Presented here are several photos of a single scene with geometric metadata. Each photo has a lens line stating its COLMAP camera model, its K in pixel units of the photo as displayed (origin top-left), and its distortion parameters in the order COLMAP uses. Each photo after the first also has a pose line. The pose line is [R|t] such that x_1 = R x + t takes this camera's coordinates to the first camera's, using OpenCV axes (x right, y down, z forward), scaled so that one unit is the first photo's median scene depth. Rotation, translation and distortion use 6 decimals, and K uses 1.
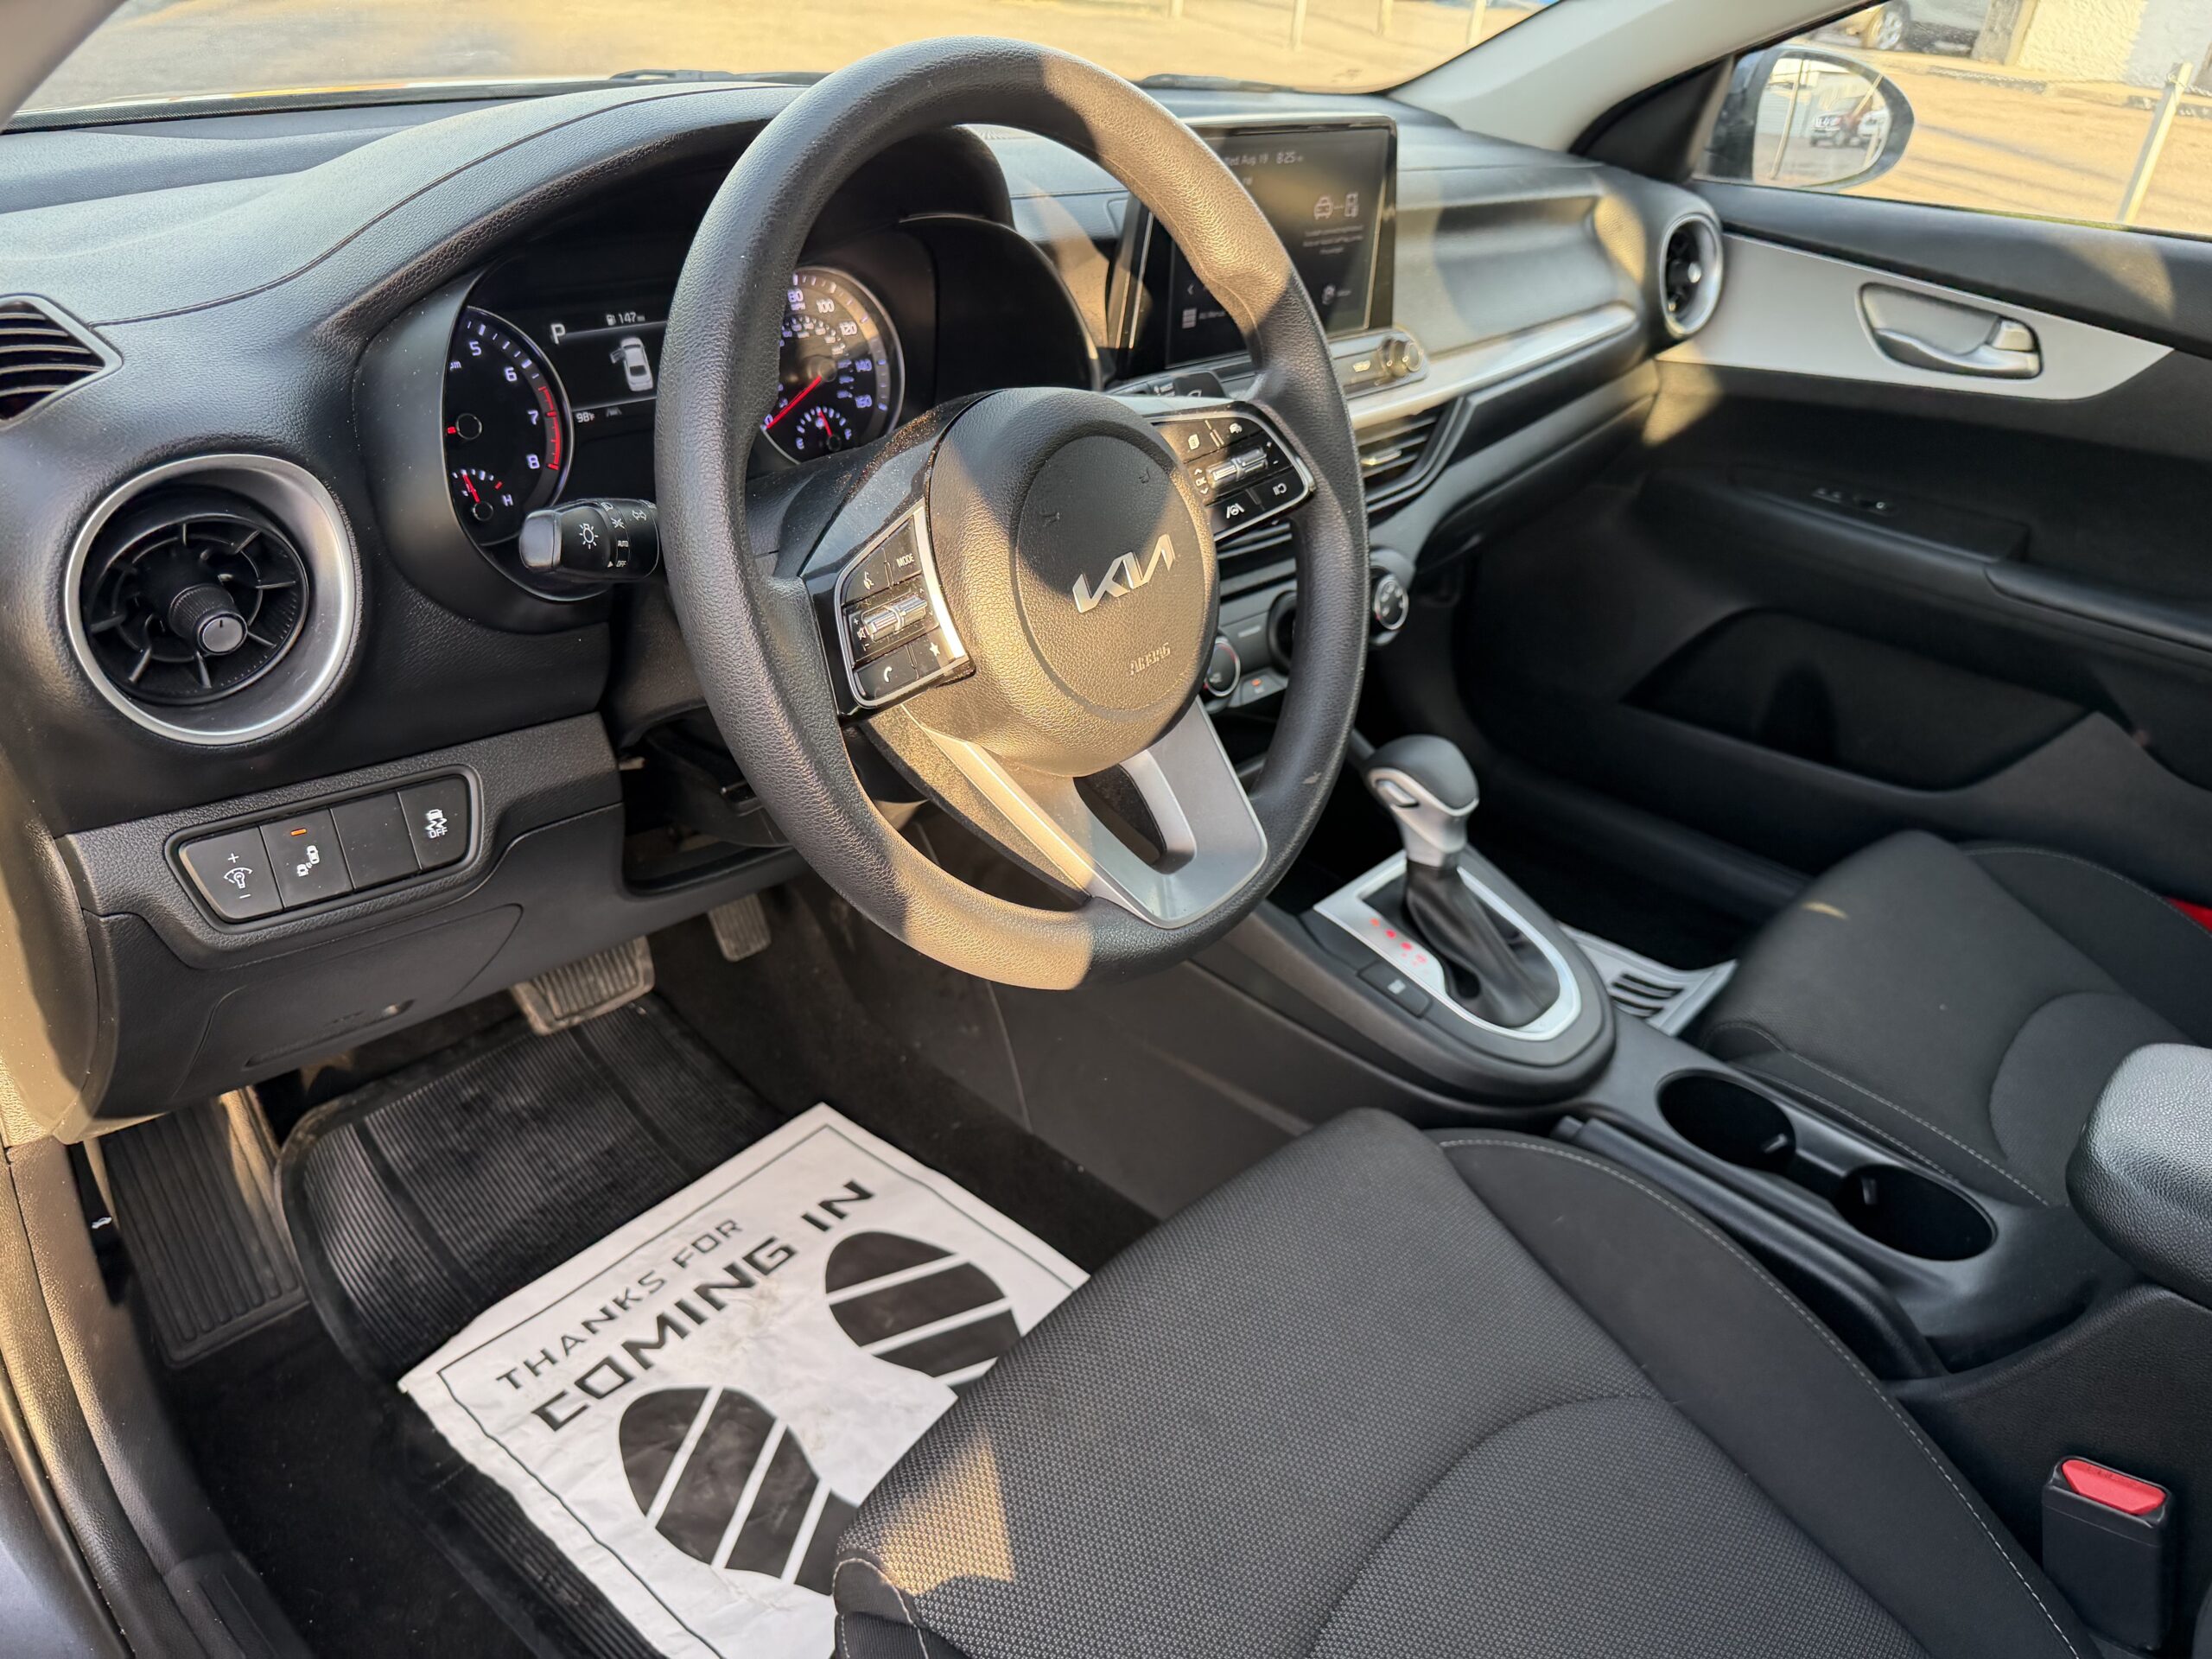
lens RADIAL K [[1598.8, 0, 1116.8], [0, 1598.8, 866.2], [0, 0, 1]] dist [0.116973, -0.252995]
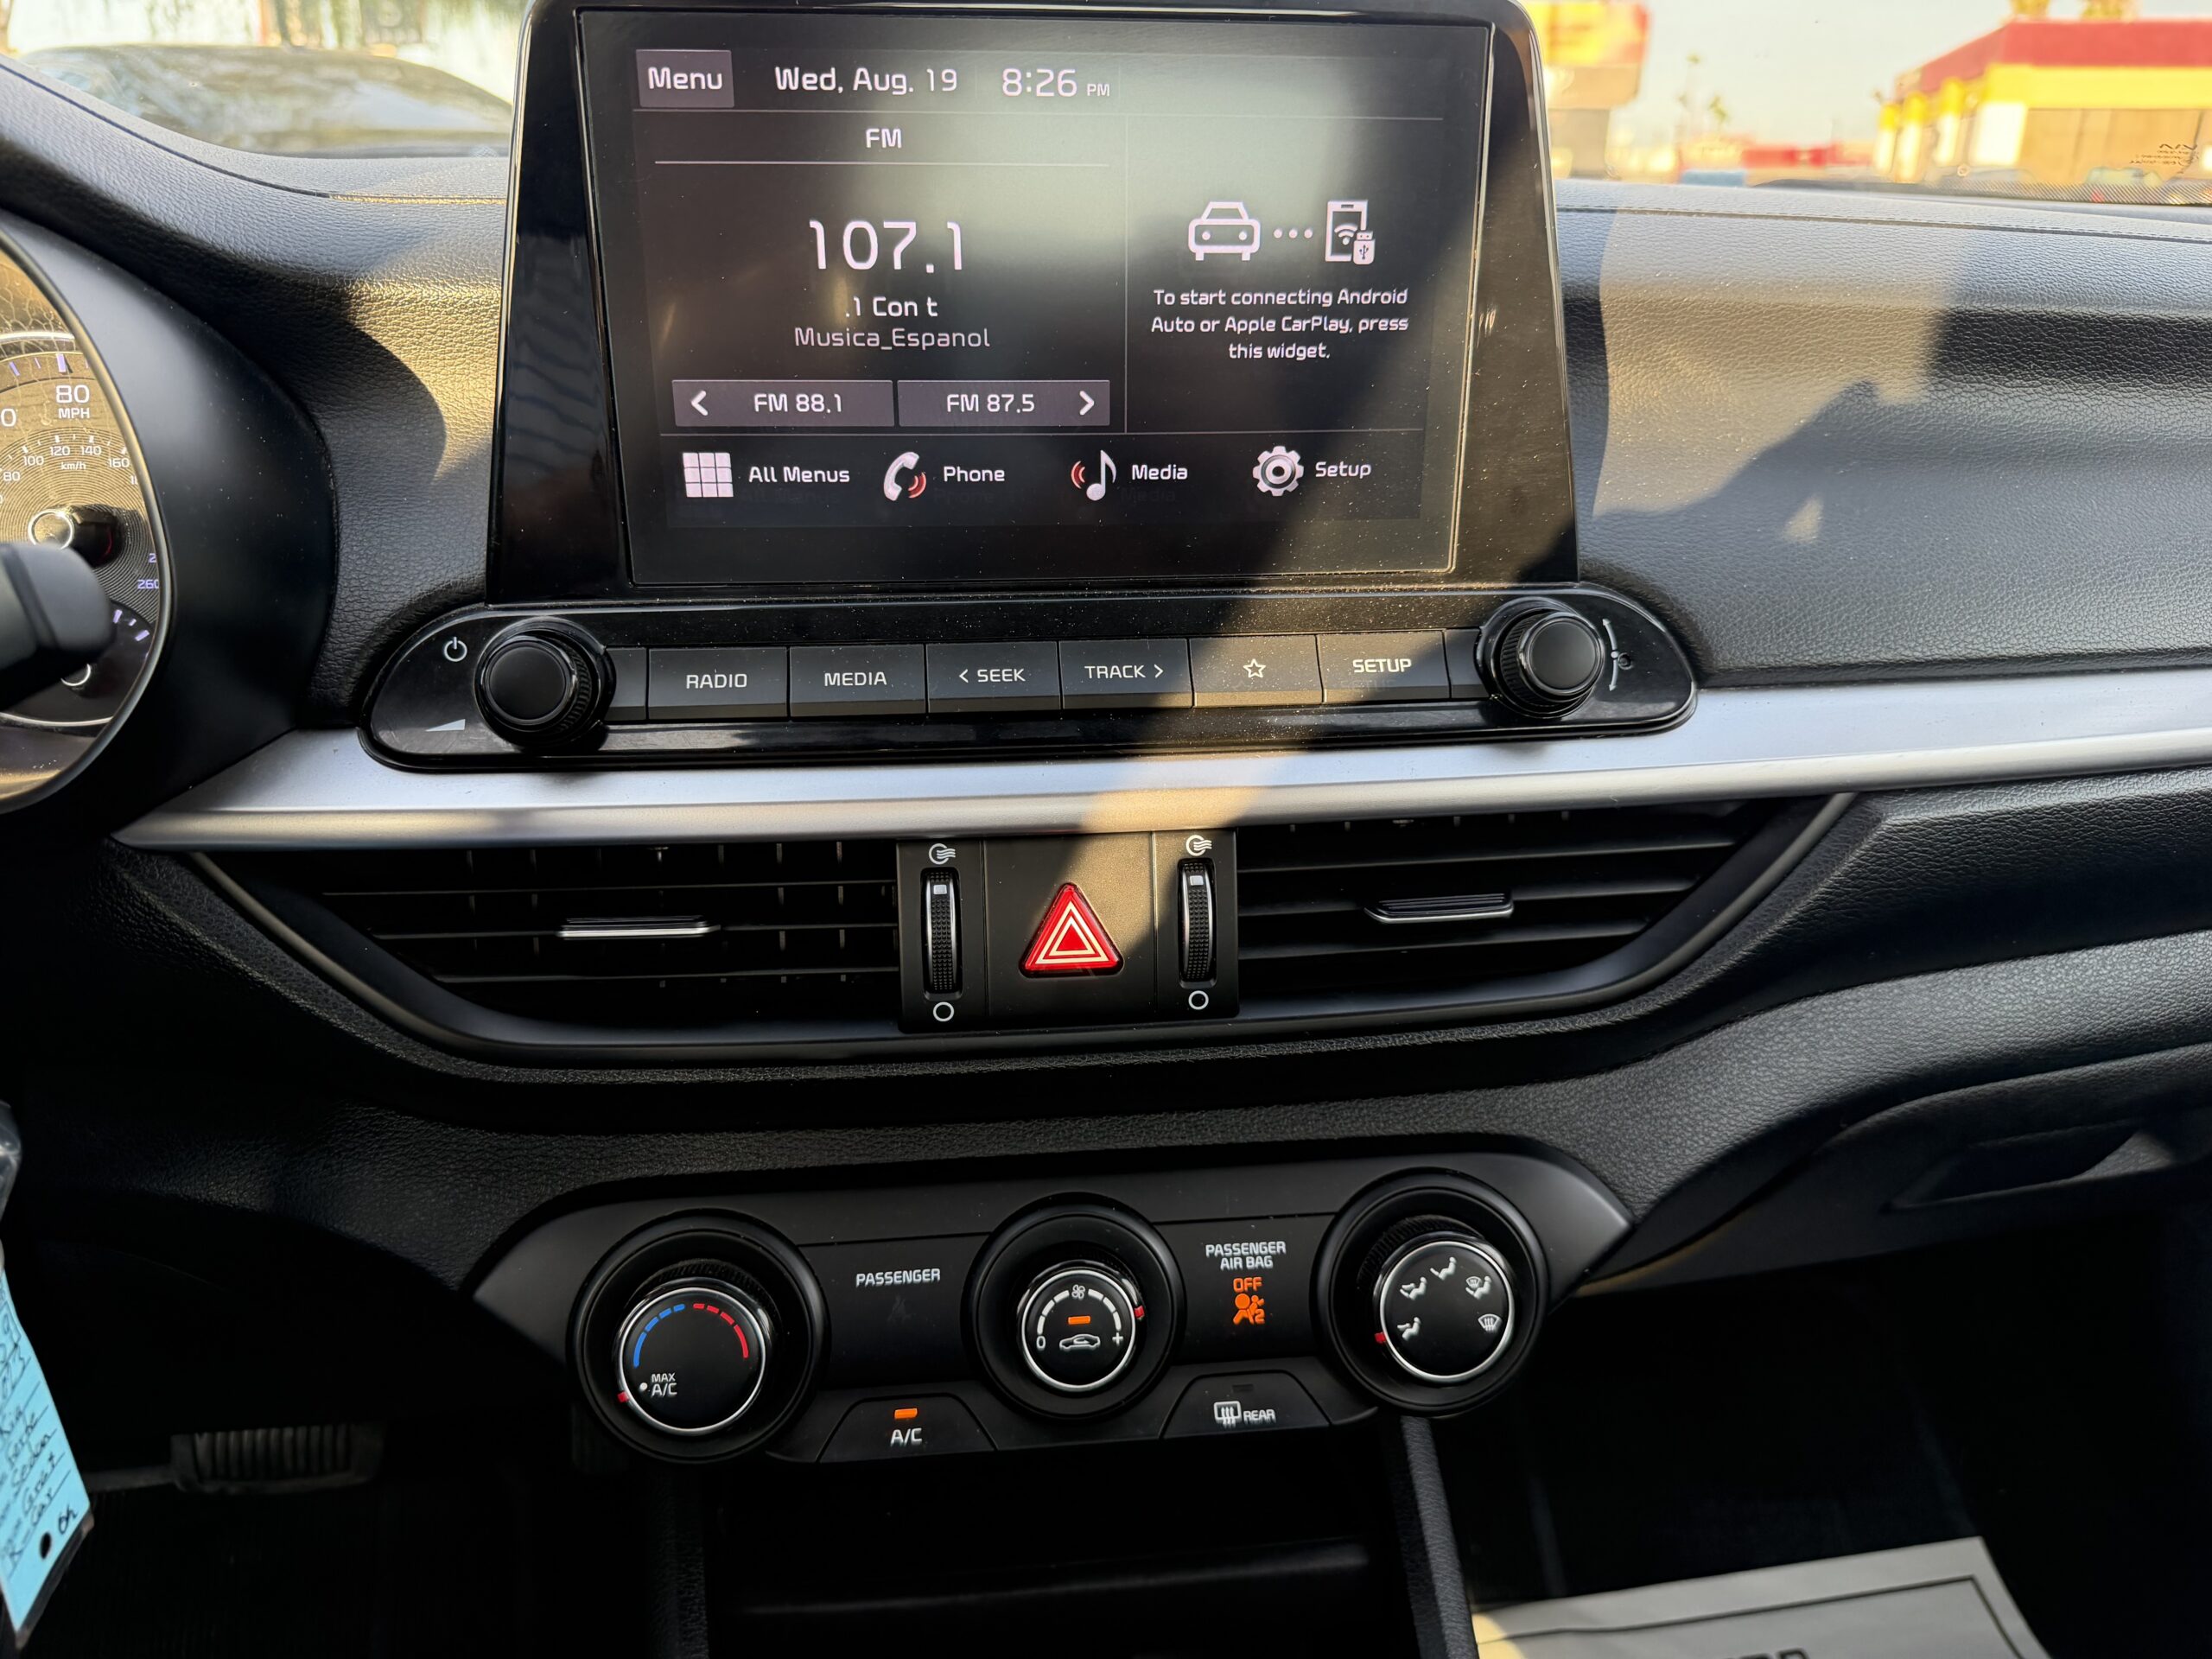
lens RADIAL K [[1598.8, 0, 1116.8], [0, 1598.8, 866.2], [0, 0, 1]] dist [0.116973, -0.252995]
pose [[0.763166, 0.177574, -0.621325, 0.388266], [-0.284275, 0.955724, -0.076027, -0.250756], [0.580314, 0.234648, 0.779856, 0.785509]]
